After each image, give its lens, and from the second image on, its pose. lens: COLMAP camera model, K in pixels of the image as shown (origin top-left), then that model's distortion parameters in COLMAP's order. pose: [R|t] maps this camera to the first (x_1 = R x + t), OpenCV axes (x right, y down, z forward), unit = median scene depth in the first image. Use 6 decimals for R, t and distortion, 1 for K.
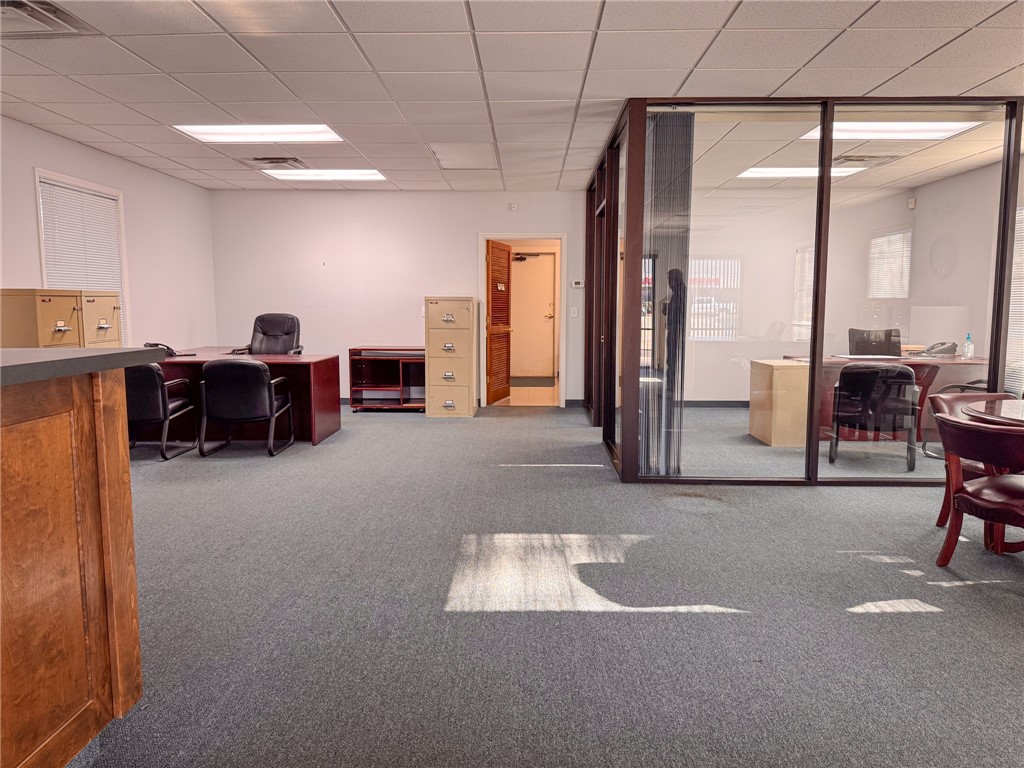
lens RADIAL K [[724.2, 0, 512.0], [0, 724.2, 384.0], [0, 0, 1]] dist [0.125843, -0.129533]
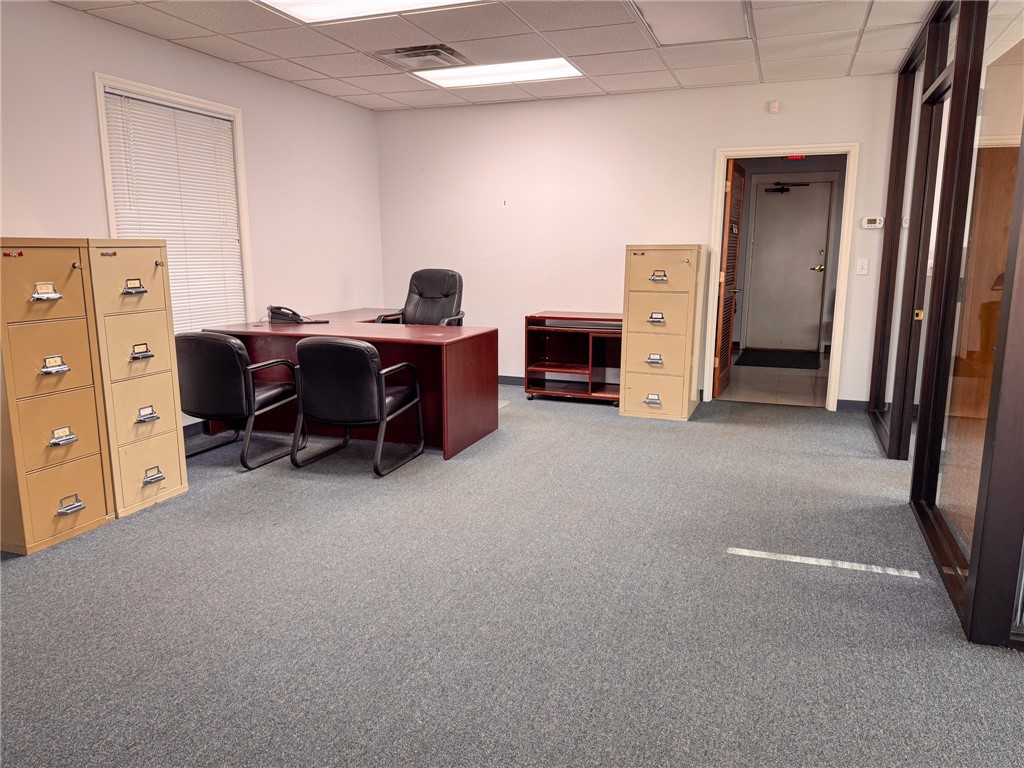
lens RADIAL K [[724.2, 0, 512.0], [0, 724.2, 384.0], [0, 0, 1]] dist [0.125843, -0.129533]
pose [[0.945102, 0.059857, -0.321247, 0.008944], [-0.036814, 0.996325, 0.077334, -0.034294], [0.324696, -0.061262, 0.943832, 0.269445]]
